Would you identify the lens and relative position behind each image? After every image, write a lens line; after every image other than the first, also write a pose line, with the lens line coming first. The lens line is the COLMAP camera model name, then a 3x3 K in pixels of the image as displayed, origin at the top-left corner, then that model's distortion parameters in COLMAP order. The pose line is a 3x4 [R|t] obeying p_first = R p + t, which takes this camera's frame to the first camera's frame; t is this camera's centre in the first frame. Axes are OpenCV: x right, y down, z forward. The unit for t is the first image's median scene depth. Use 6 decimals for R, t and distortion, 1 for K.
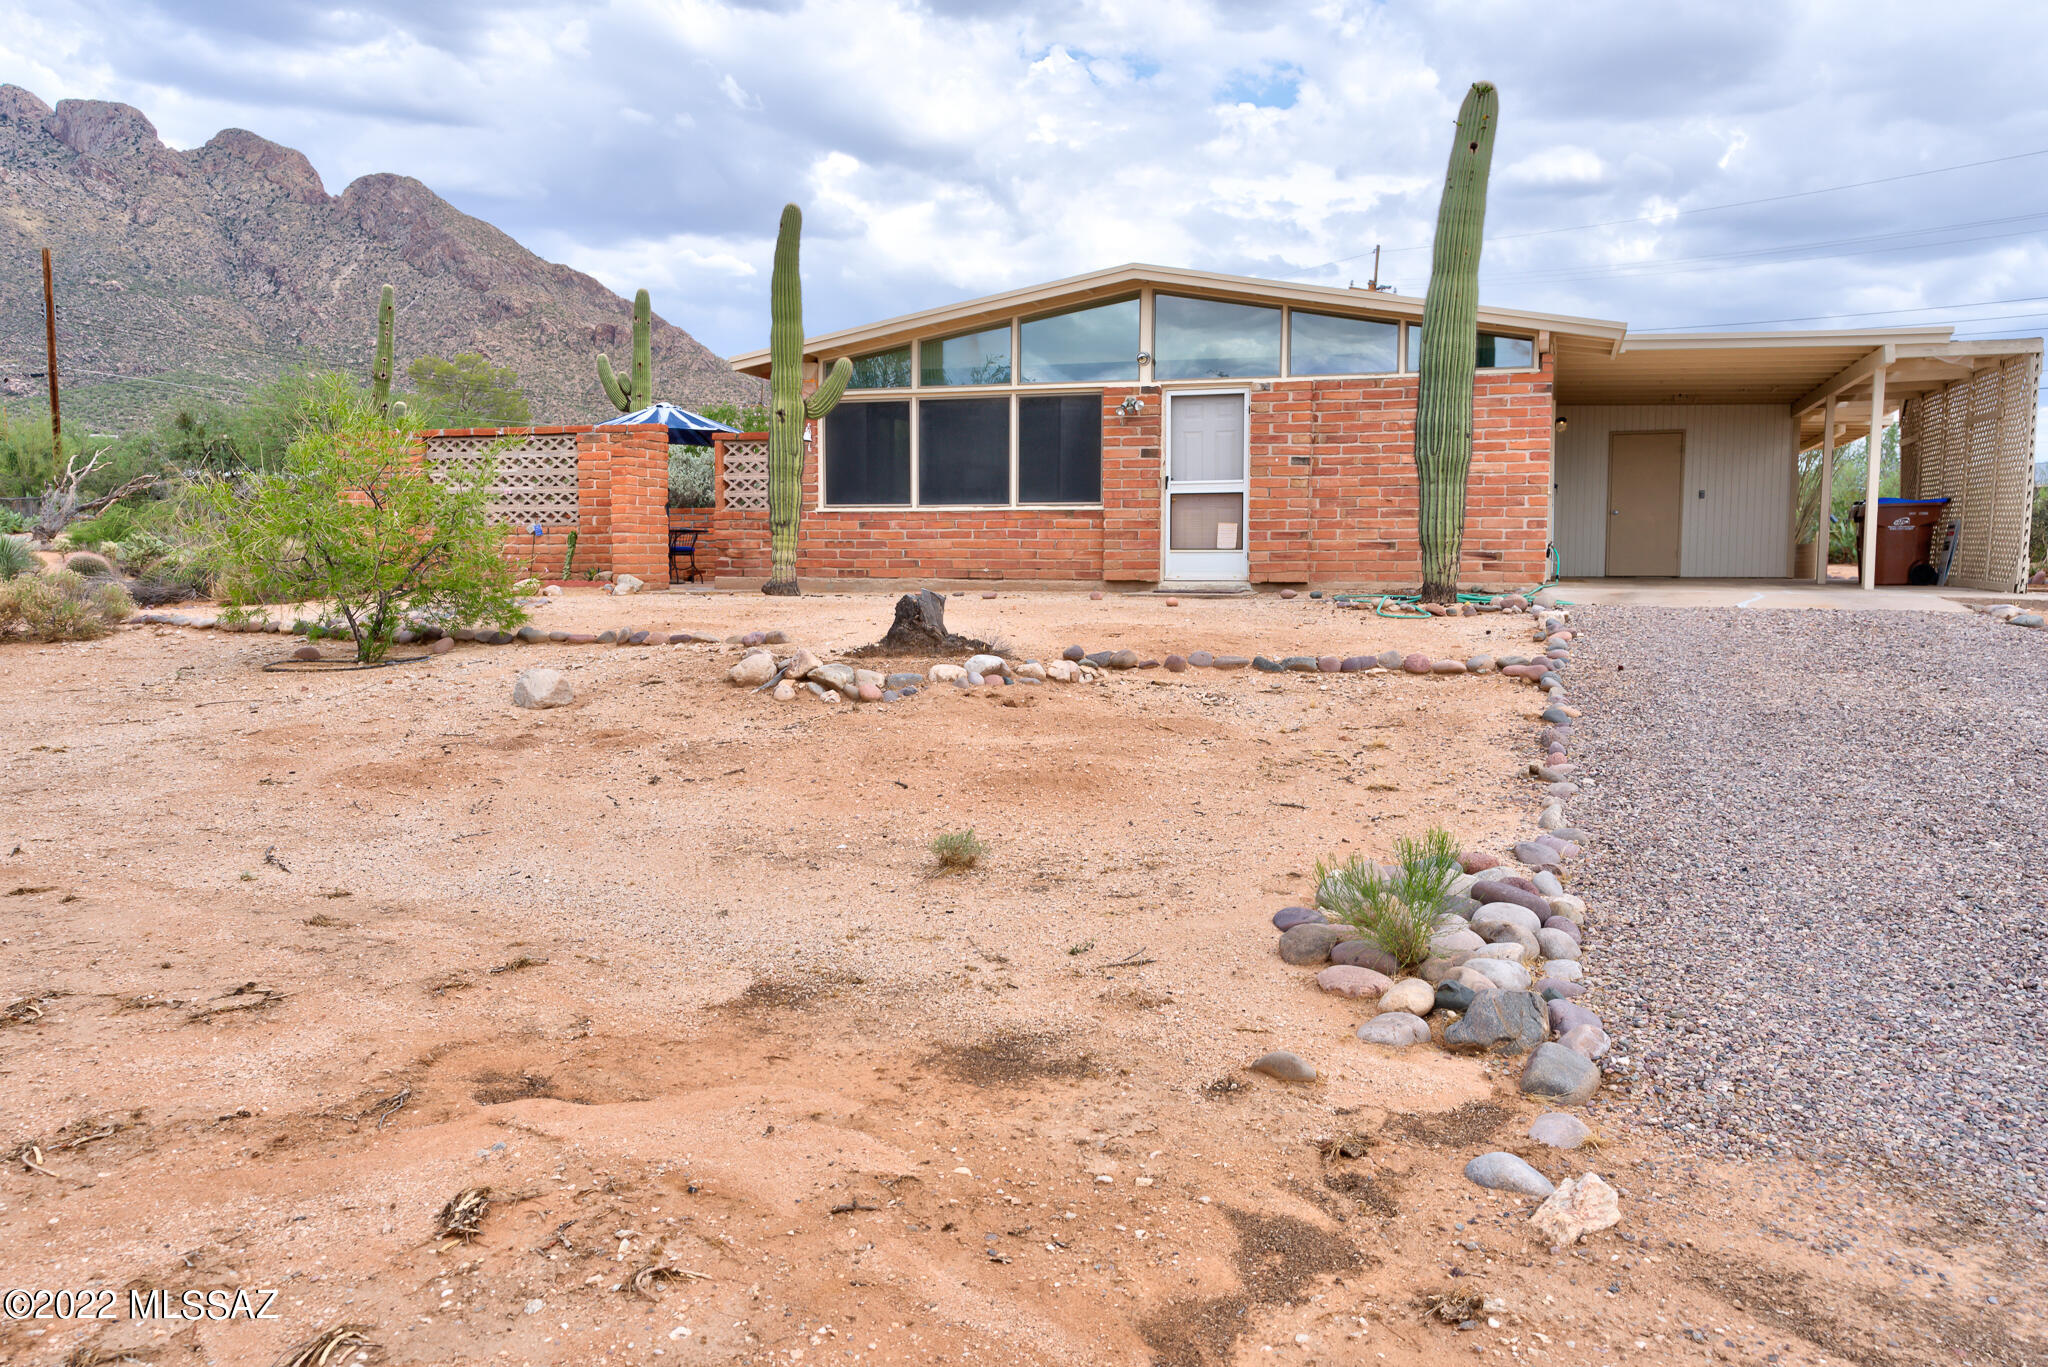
lens RADIAL K [[1600.7, 0, 1024.0], [0, 1600.7, 683.5], [0, 0, 1]] dist [0.012917, 0.099552]
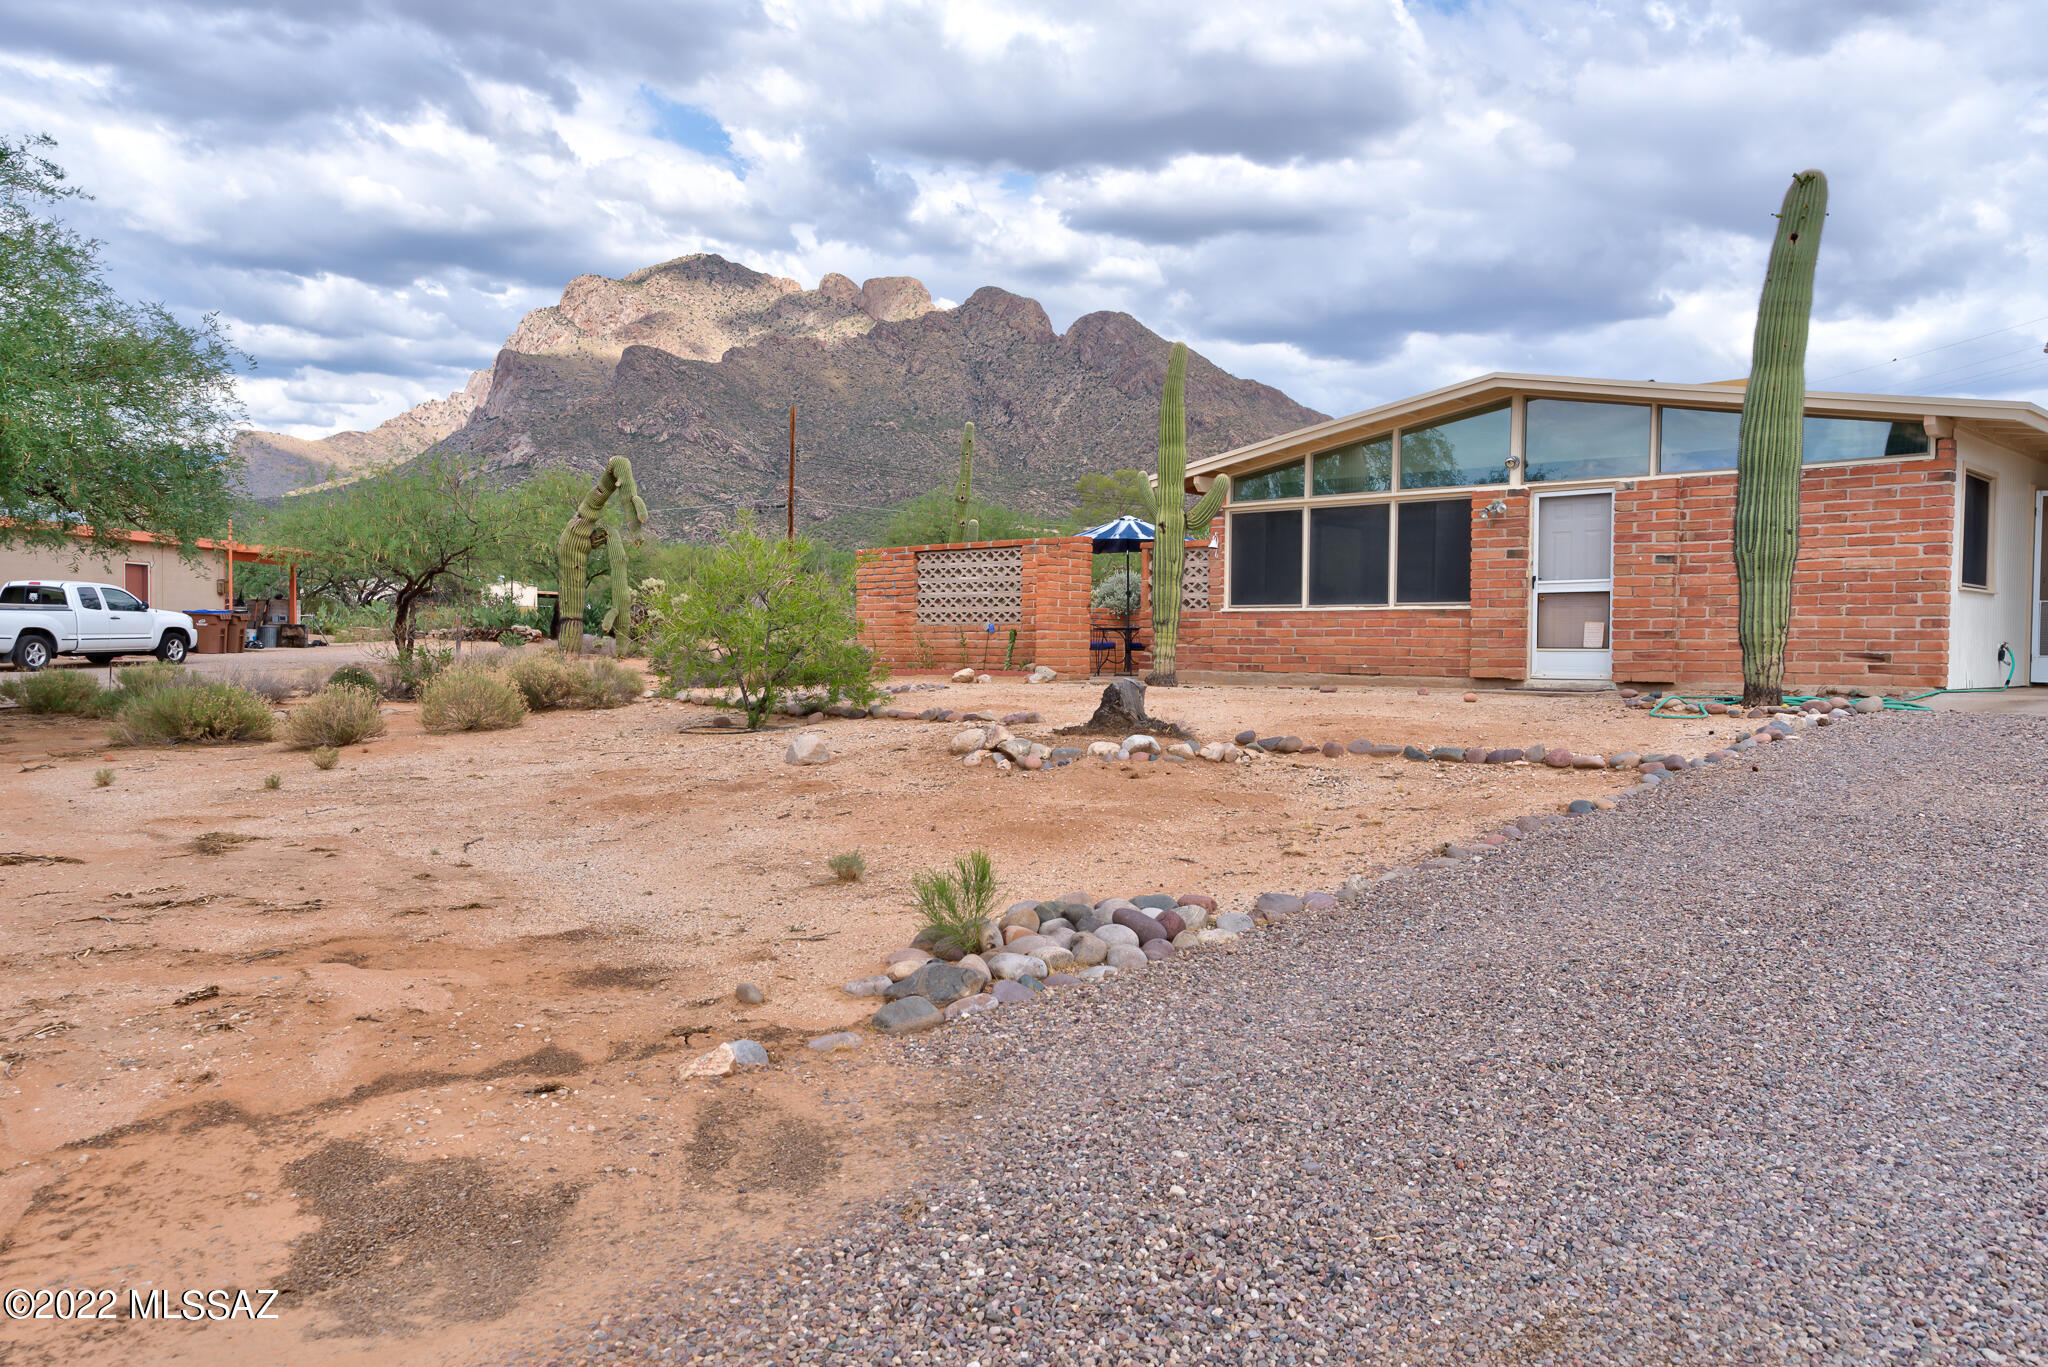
lens RADIAL K [[1600.7, 0, 1024.0], [0, 1600.7, 683.5], [0, 0, 1]] dist [0.012917, 0.099552]
pose [[0.904798, 0.017267, -0.425491, 0.230457], [-0.043279, 0.997733, -0.051542, 0.004961], [0.423637, 0.065050, 0.903494, -0.052563]]
